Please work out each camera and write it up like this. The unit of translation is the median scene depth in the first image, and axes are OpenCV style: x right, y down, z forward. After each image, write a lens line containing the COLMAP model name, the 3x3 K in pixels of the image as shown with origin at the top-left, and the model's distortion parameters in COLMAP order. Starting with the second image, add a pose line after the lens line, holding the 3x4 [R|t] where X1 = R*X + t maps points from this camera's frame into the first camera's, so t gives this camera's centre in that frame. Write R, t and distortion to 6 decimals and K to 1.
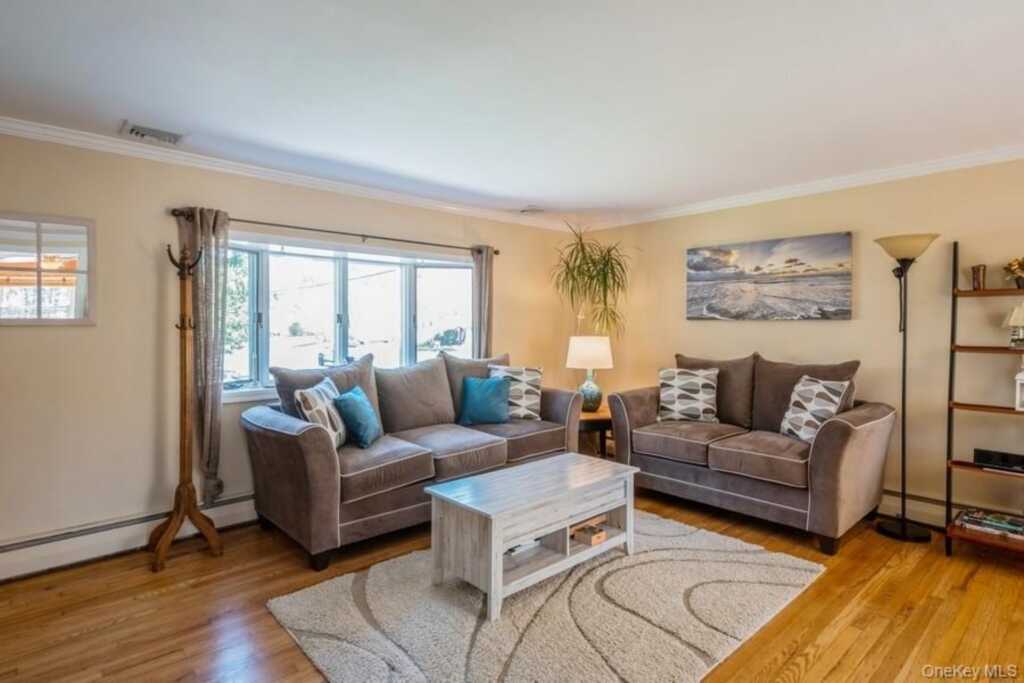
lens RADIAL K [[538.3, 0, 512.2], [0, 538.3, 330.6], [0, 0, 1]] dist [-0.000474, -0.000026]
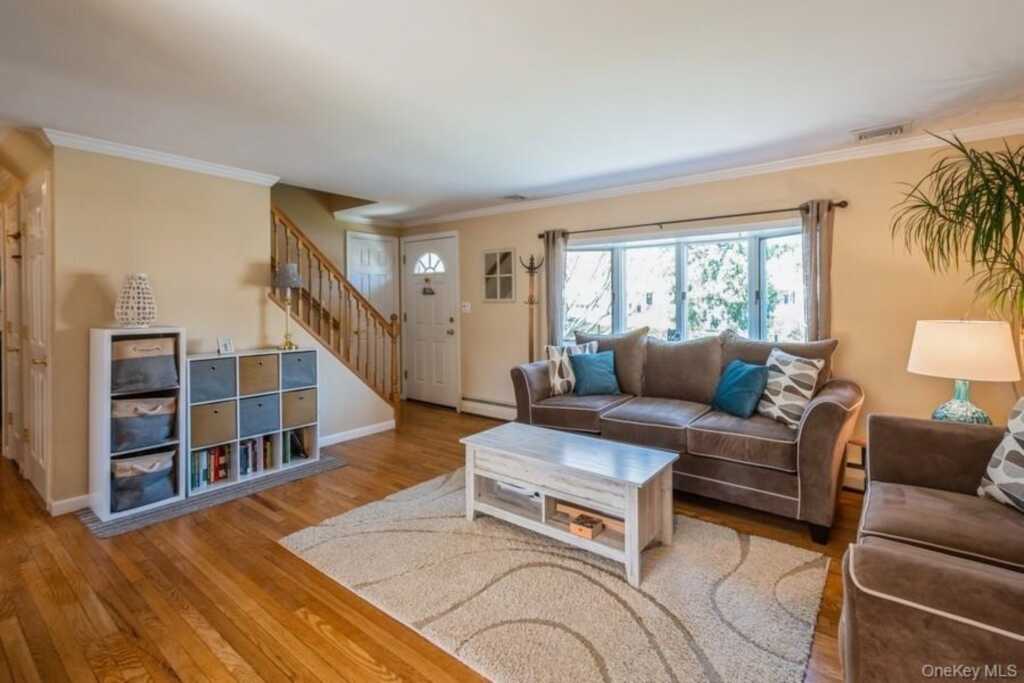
lens RADIAL K [[471.1, 0, 512.1], [0, 471.1, 318.5], [0, 0, 1]] dist [0.000415, -0.000479]
pose [[0.160818, 0.030664, -0.986508, 0.680045], [-0.011788, 0.999506, 0.029146, -0.001069], [0.986914, 0.006942, 0.161100, 0.549482]]
